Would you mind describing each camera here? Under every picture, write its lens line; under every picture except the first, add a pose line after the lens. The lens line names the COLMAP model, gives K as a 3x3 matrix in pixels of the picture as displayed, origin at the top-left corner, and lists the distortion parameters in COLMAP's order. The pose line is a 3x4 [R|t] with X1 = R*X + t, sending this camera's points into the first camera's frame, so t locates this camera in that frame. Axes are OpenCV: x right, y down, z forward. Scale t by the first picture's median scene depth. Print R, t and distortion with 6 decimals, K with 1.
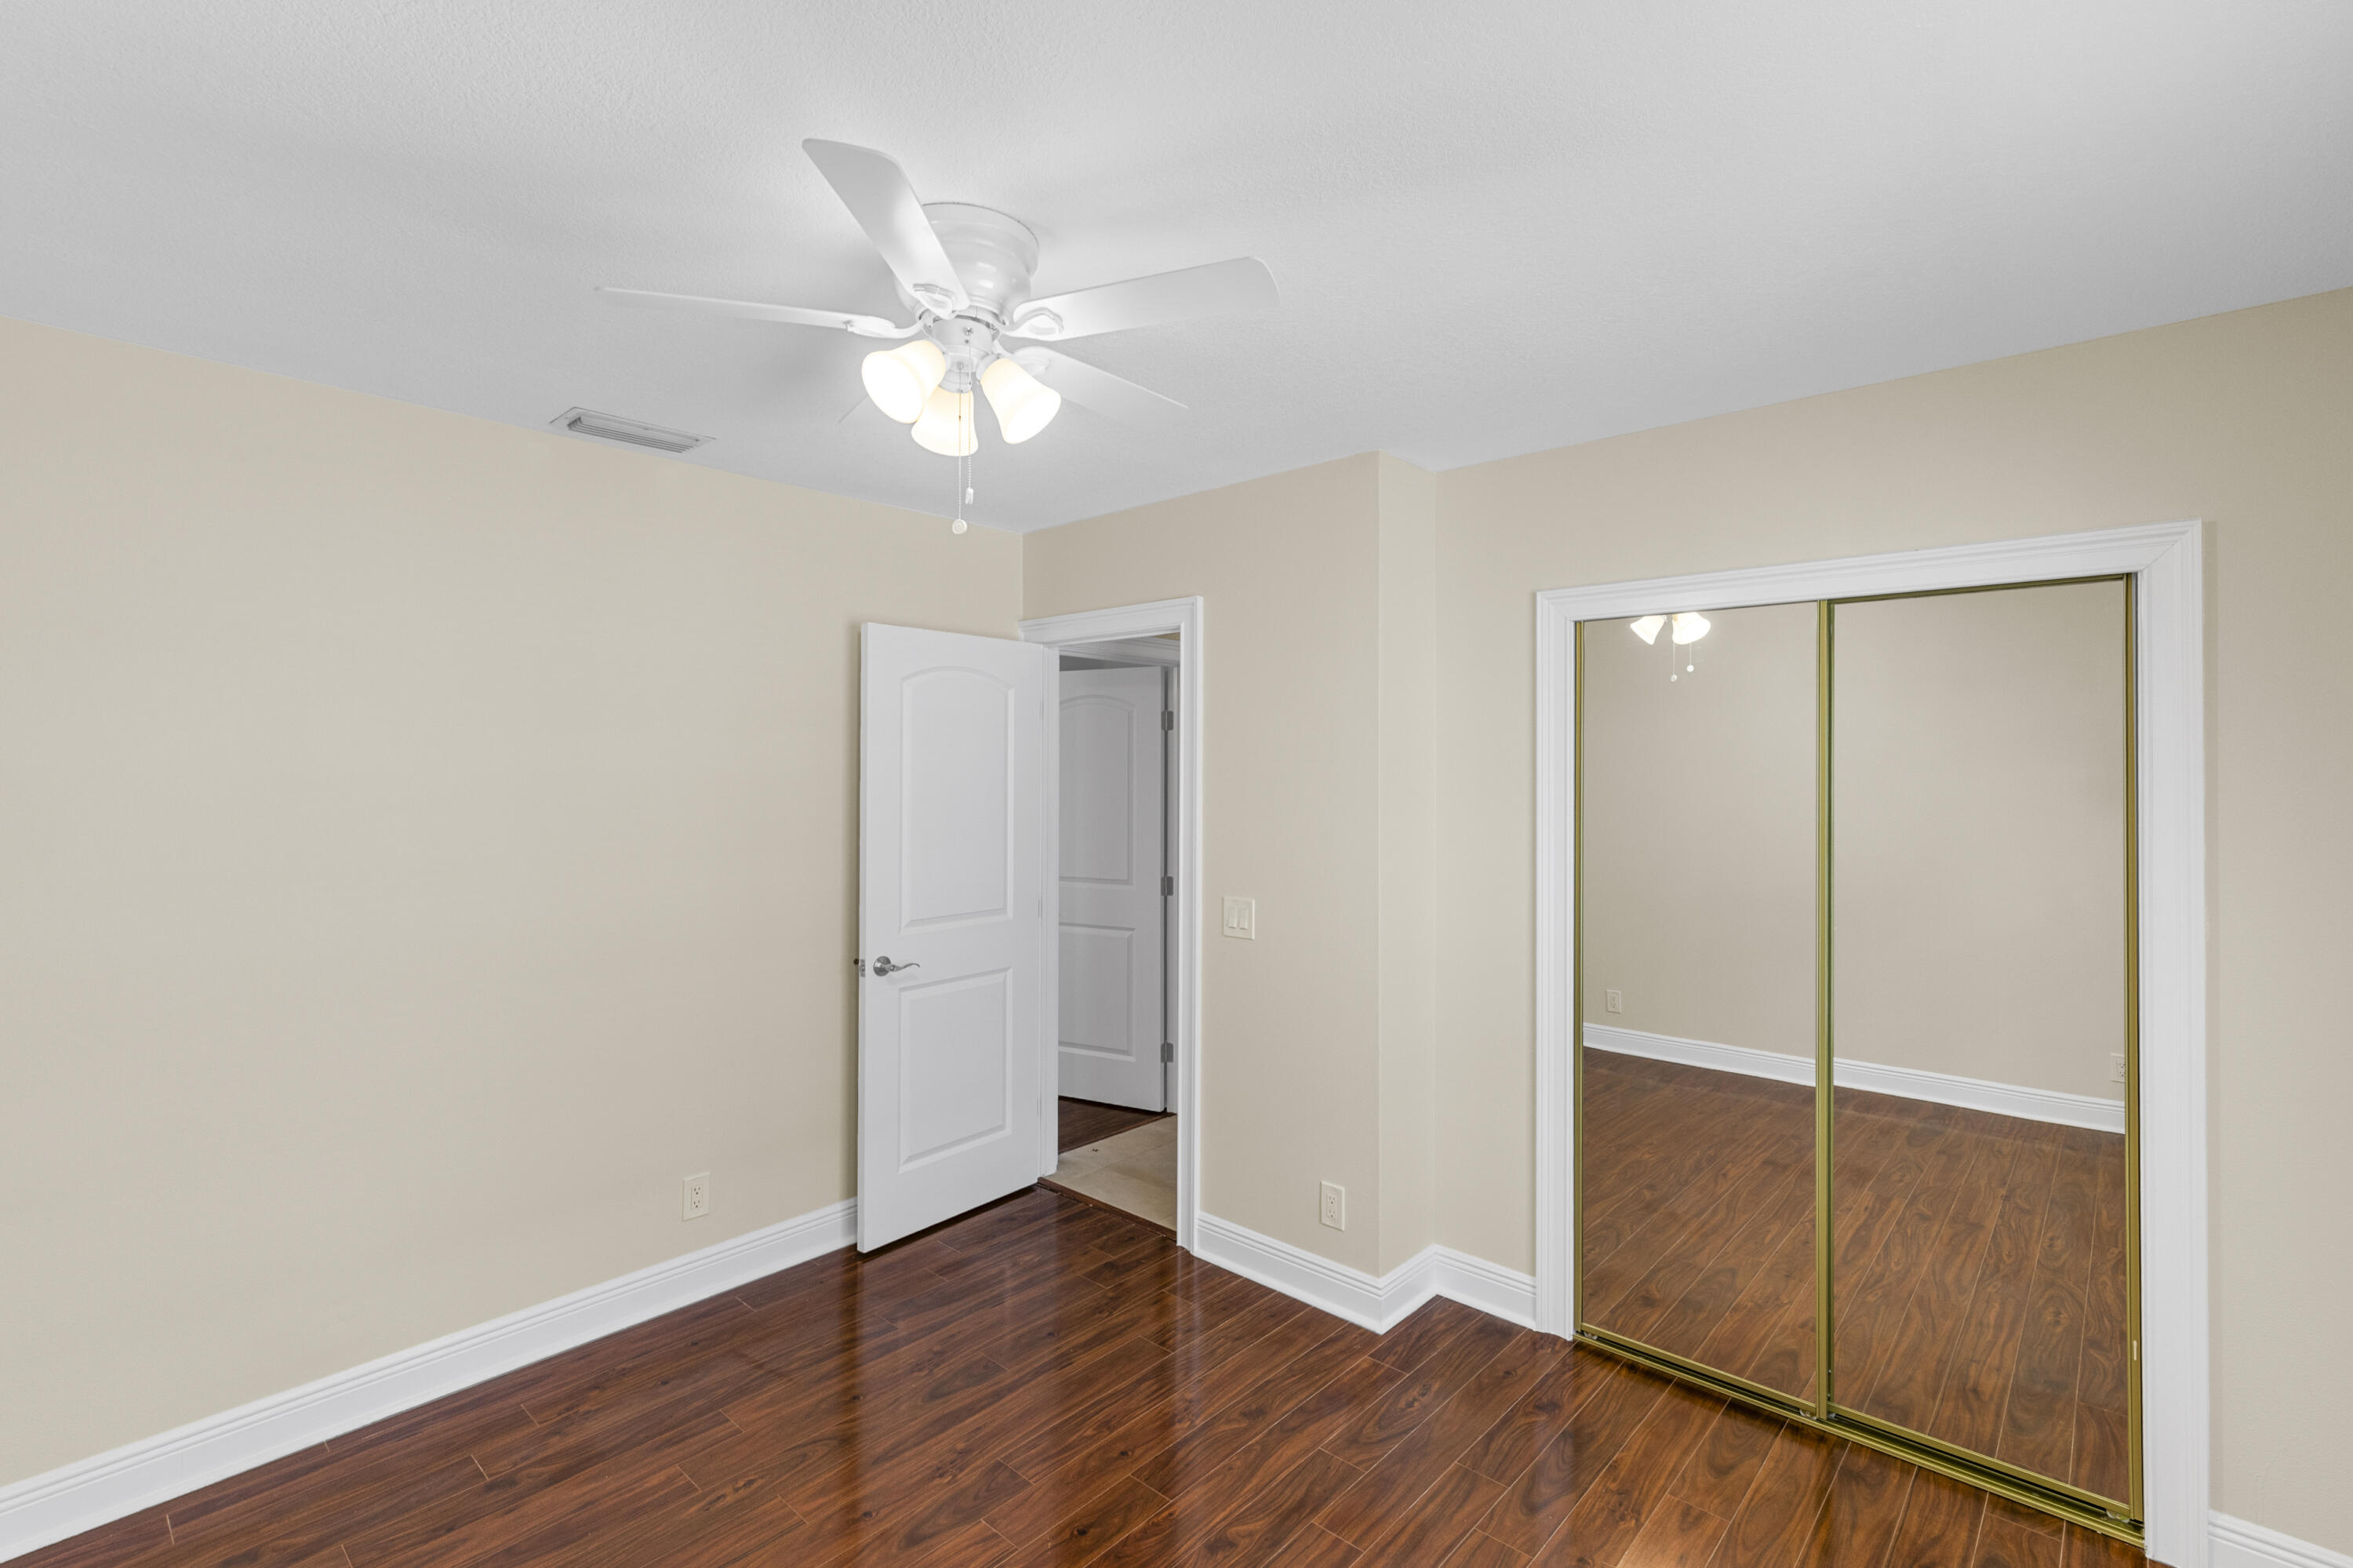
lens RADIAL K [[1046.5, 0, 1170.9], [0, 1046.5, 772.4], [0, 0, 1]] dist [0.000545, -0.000113]
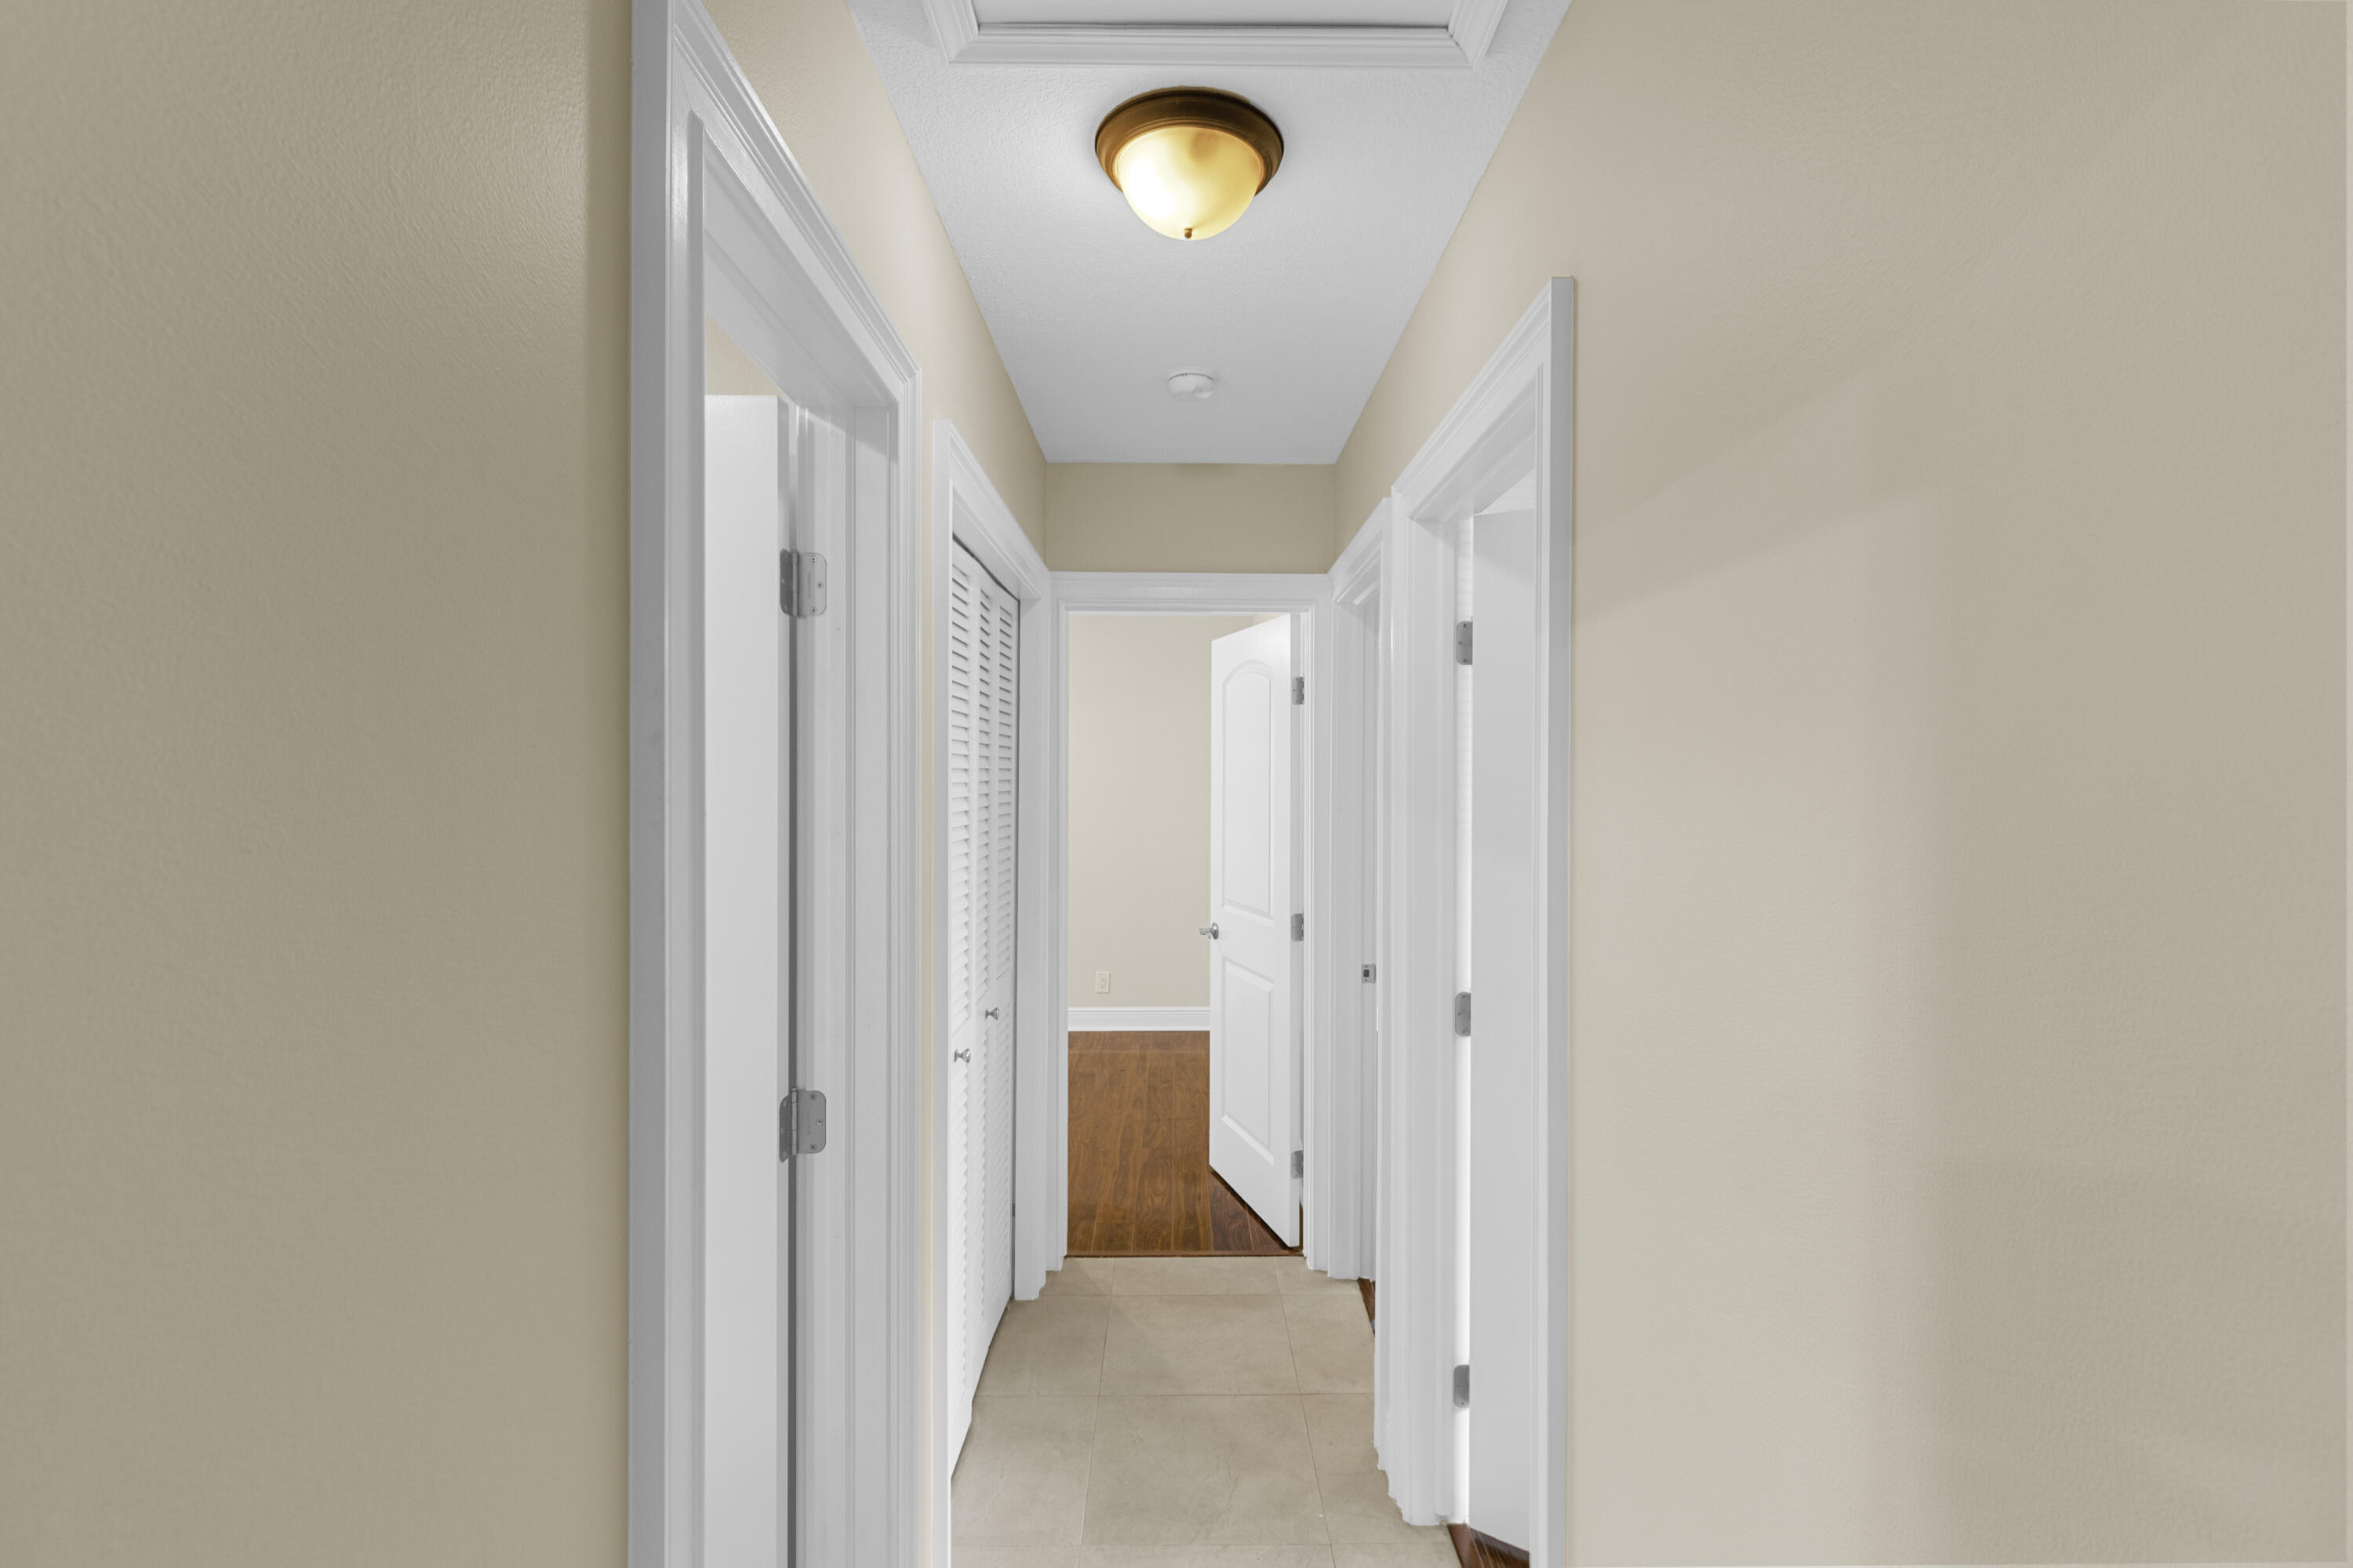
lens RADIAL K [[1046.5, 0, 1170.9], [0, 1046.5, 772.4], [0, 0, 1]] dist [0.000545, -0.000113]
pose [[-0.739630, -0.001287, -0.673013, 0.690926], [-0.004801, 0.999983, 0.003364, -0.011488], [0.672997, 0.005719, -0.739623, 2.052221]]
